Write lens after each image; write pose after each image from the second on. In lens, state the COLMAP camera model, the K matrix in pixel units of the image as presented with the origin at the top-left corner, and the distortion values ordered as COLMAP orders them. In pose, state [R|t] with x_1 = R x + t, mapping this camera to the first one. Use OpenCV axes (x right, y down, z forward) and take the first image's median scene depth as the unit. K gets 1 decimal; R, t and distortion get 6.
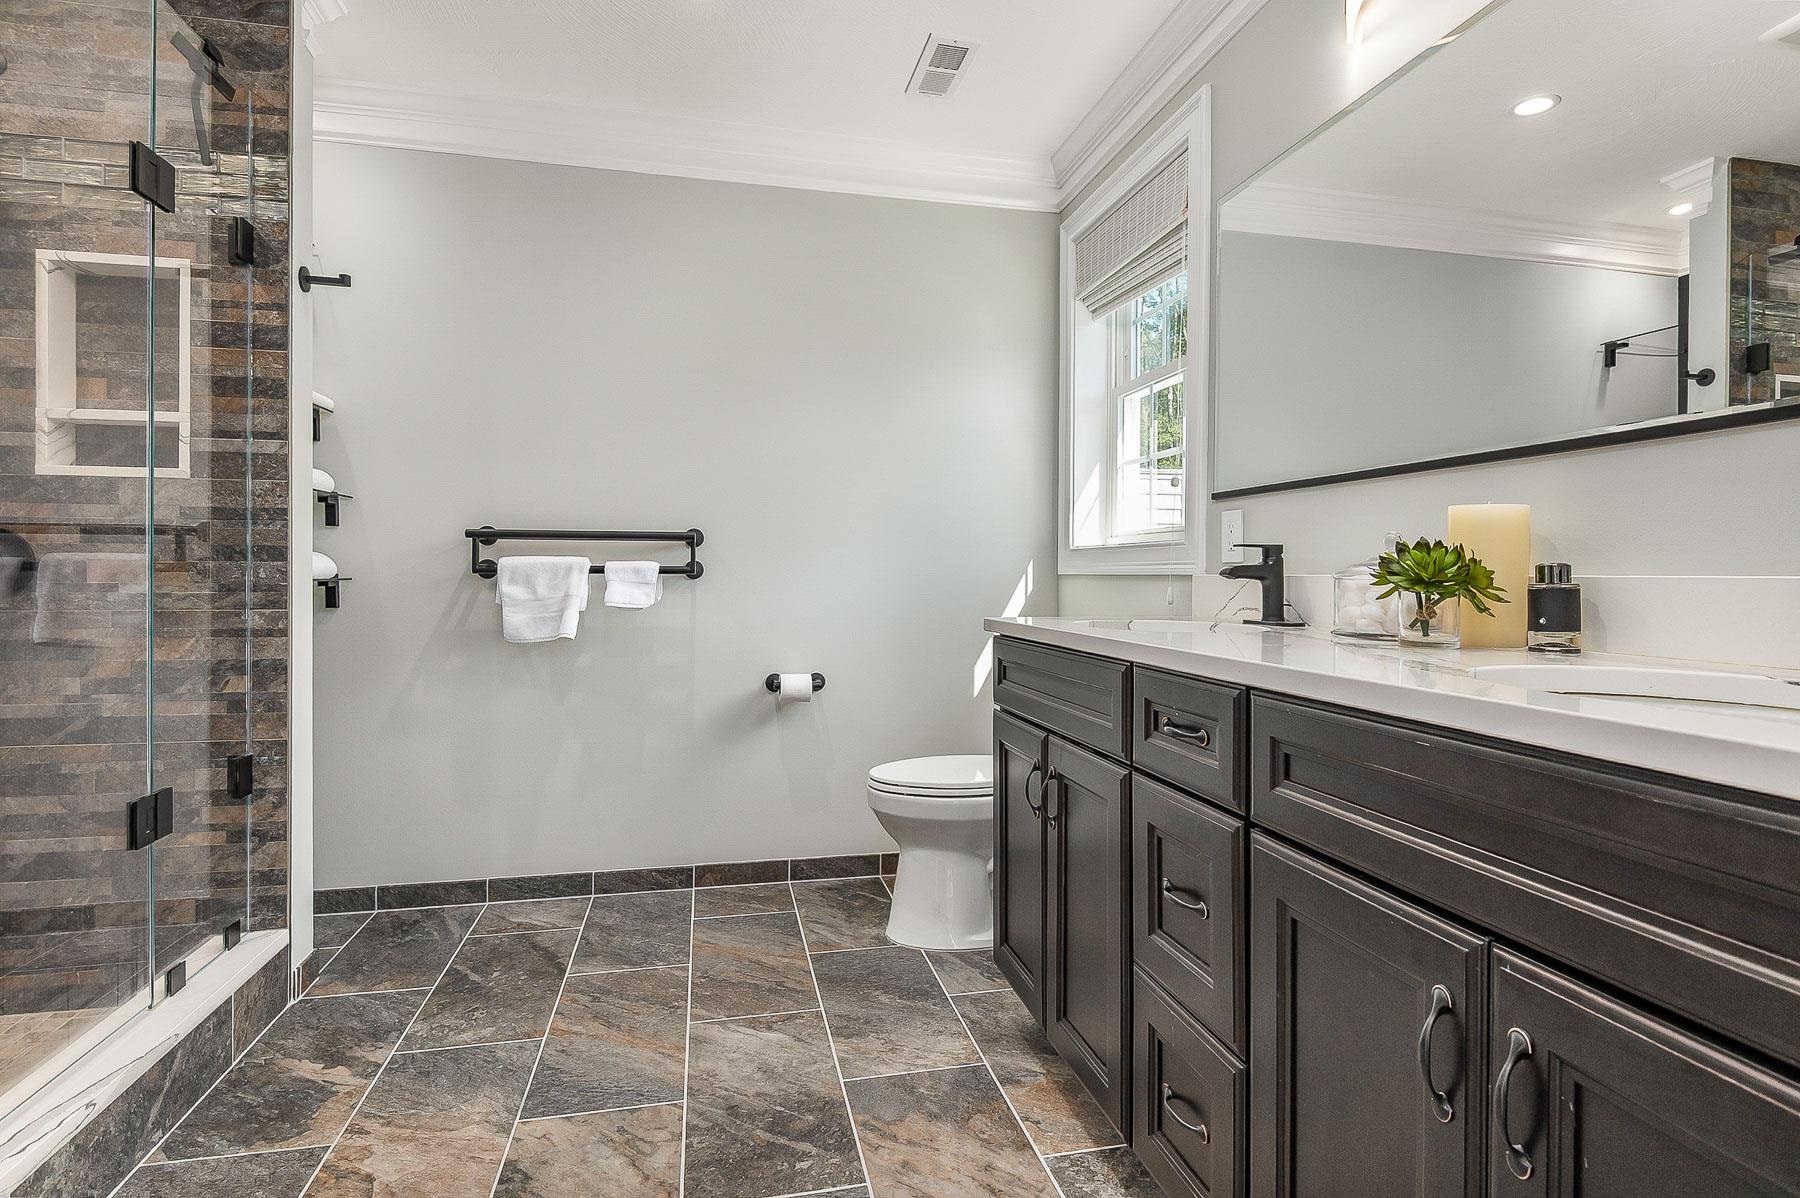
lens RADIAL K [[900.2, 0, 900.9], [0, 900.2, 591.5], [0, 0, 1]] dist [0.000336, -0.000003]
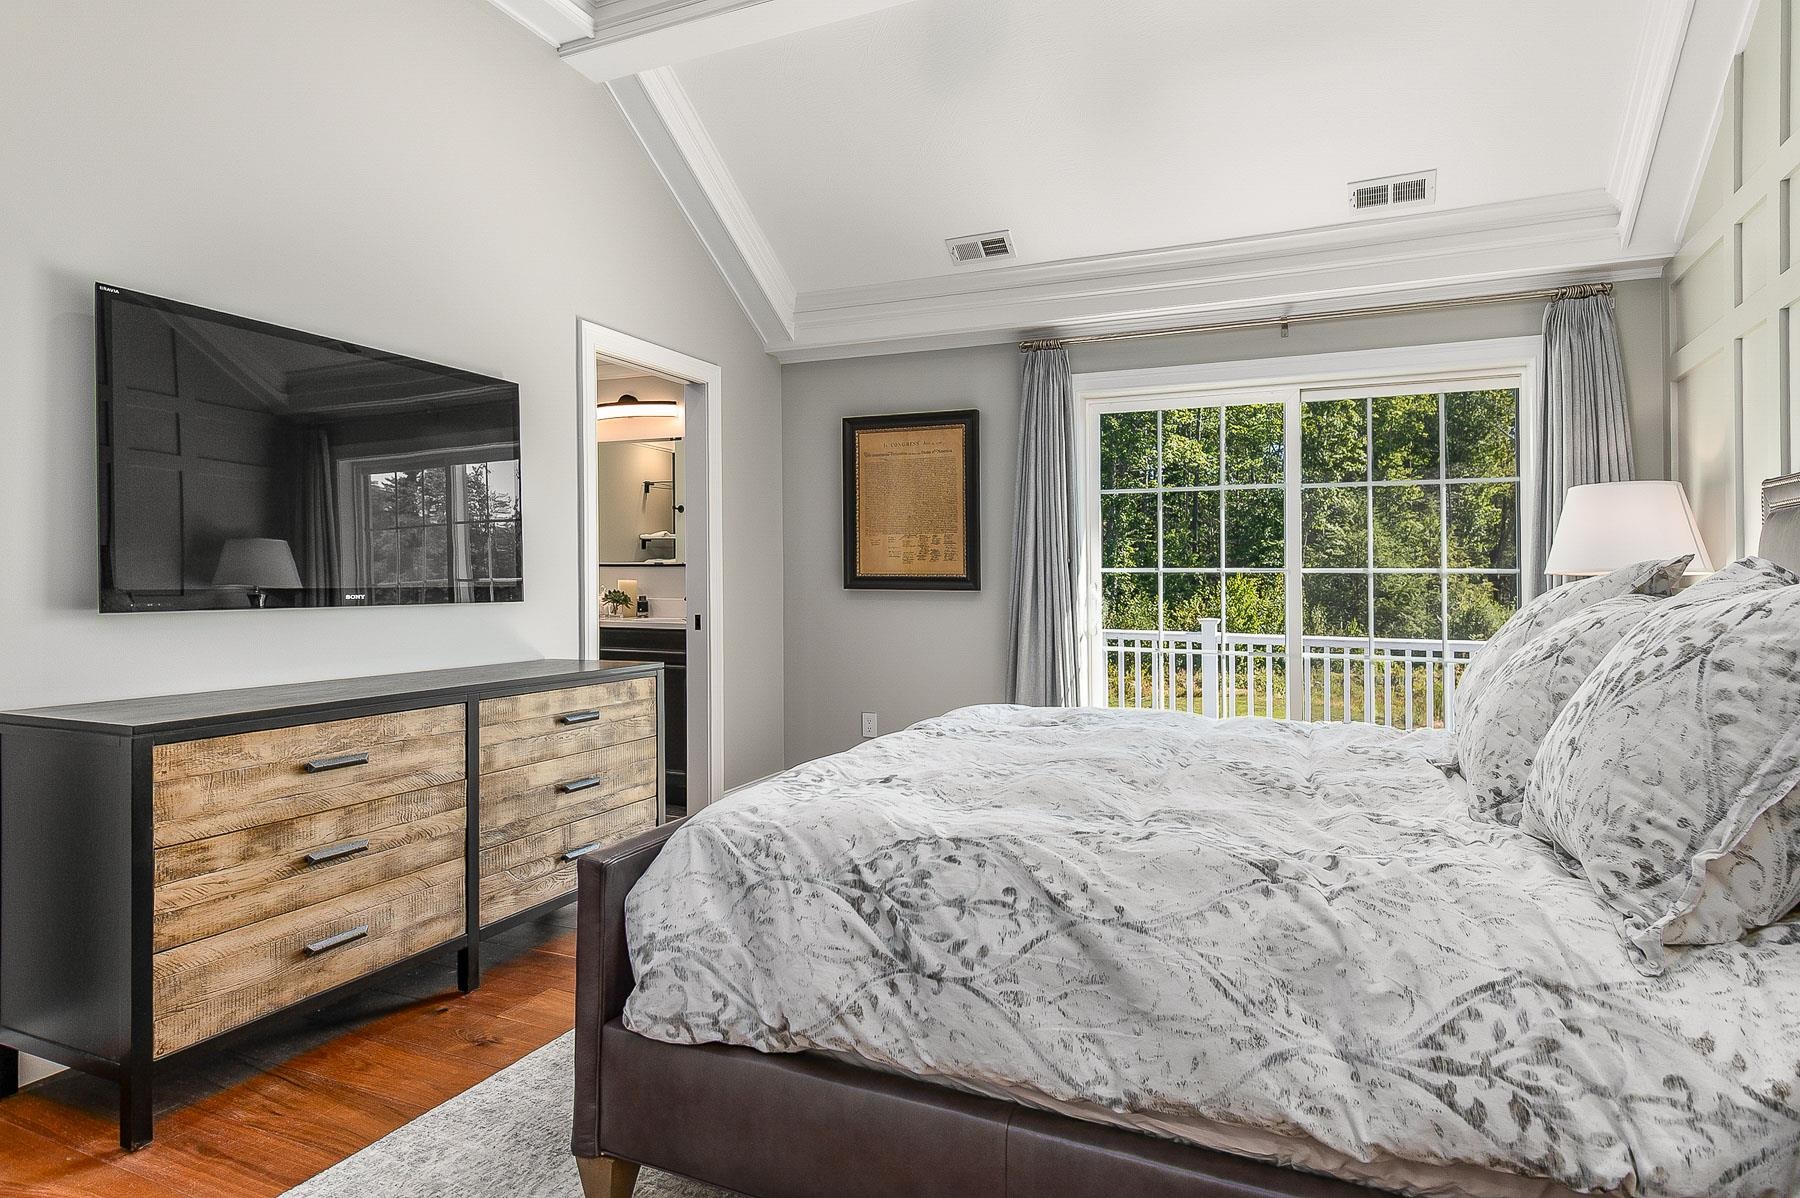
lens RADIAL K [[976.6, 0, 900.6], [0, 976.6, 596.5], [0, 0, 1]] dist [0.000593, 0.000010]
pose [[0.598505, -0.006951, 0.801089, -0.787593], [0.012287, 0.999924, -0.000503, -0.004067], [-0.801025, 0.010144, 0.598545, -0.959563]]
